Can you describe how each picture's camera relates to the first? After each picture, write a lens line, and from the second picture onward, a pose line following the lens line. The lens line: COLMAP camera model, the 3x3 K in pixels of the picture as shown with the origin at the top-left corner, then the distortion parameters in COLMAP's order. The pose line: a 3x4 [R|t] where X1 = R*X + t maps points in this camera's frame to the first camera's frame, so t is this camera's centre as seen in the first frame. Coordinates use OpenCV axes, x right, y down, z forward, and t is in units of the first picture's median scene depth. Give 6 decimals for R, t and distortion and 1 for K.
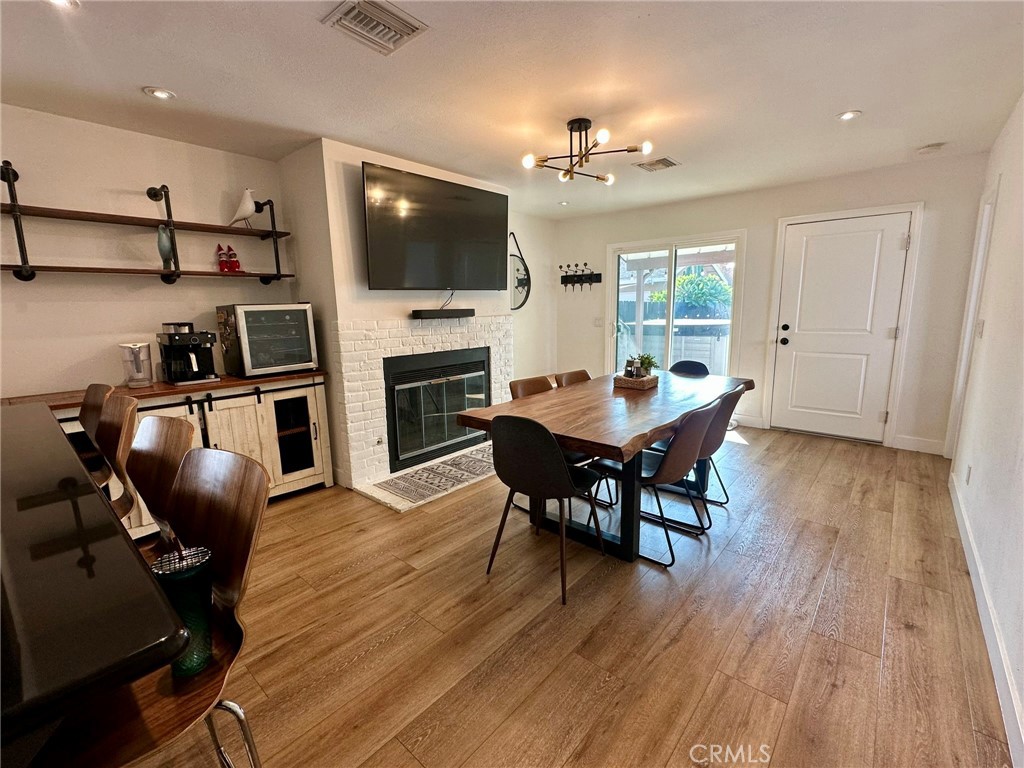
lens RADIAL K [[442.8, 0, 512.0], [0, 442.8, 384.0], [0, 0, 1]] dist [0.001523, 0.000190]
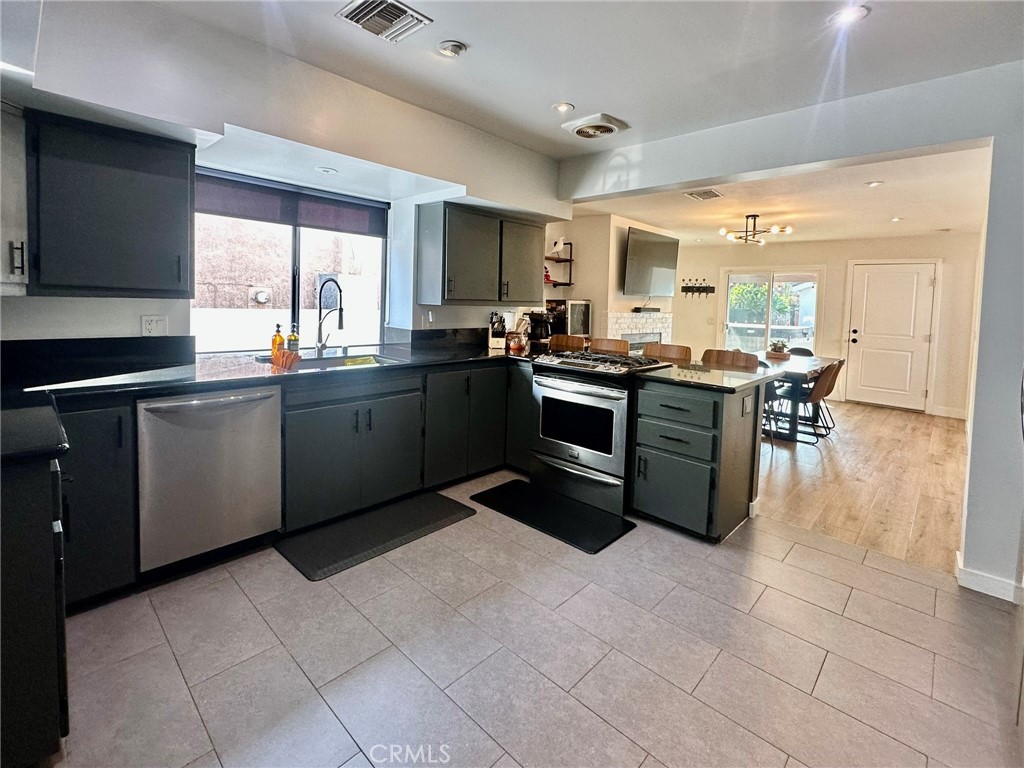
lens RADIAL K [[469.5, 0, 517.8], [0, 469.5, 323.5], [0, 0, 1]] dist [-0.001039, -0.000297]
pose [[0.998154, 0.056555, -0.022130, -0.636043], [-0.058892, 0.990368, -0.125310, 0.145847], [0.014830, 0.126382, 0.991871, -0.773051]]
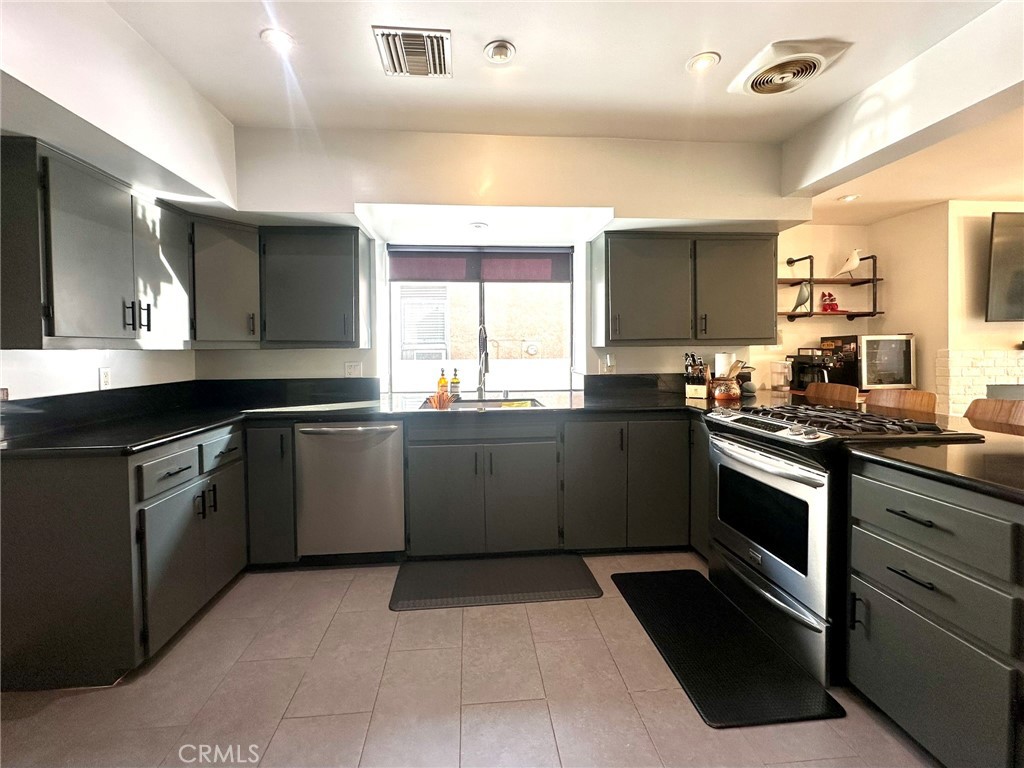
lens RADIAL K [[433.5, 0, 507.4], [0, 433.5, 358.5], [0, 0, 1]] dist [-0.001797, -0.000089]
pose [[0.723687, 0.027899, -0.689564, -0.400236], [-0.125044, 0.987945, -0.091260, 0.114112], [0.678705, 0.152270, 0.718452, -0.519082]]
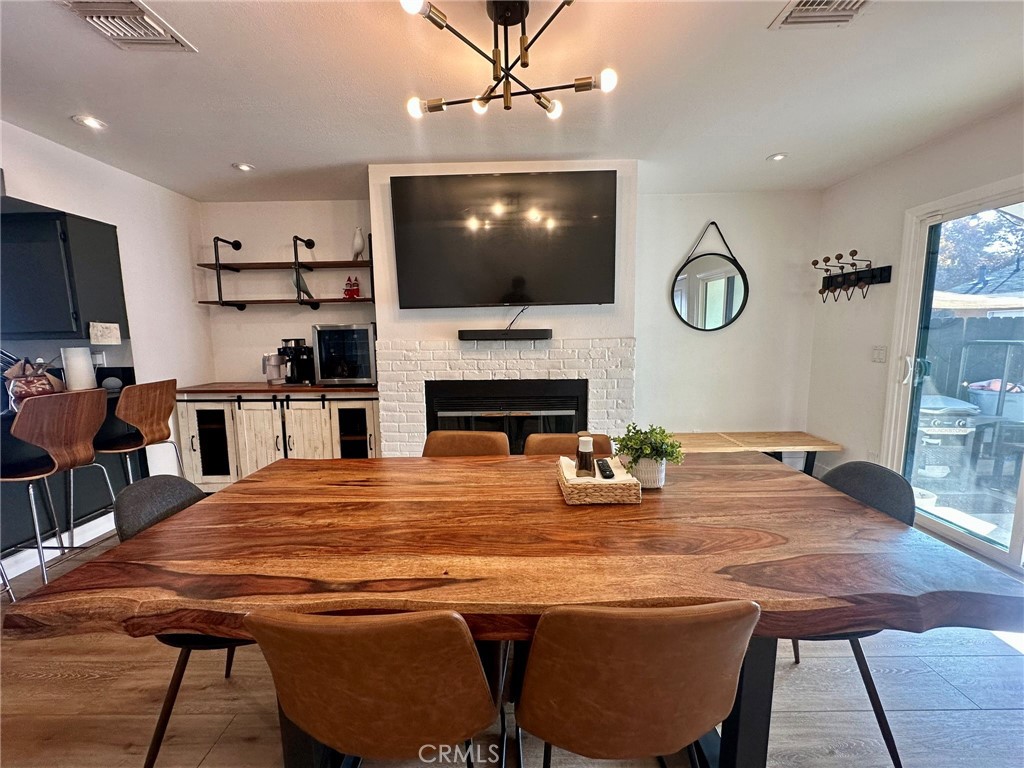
lens RADIAL K [[404.8, 0, 512.0], [0, 404.8, 384.0], [0, 0, 1]] dist [0.000090, 0.000054]
pose [[0.659665, 0.105837, -0.744070, 0.470122], [-0.128847, 0.991303, 0.026773, -0.097552], [0.740432, 0.078210, 0.667565, 0.555524]]
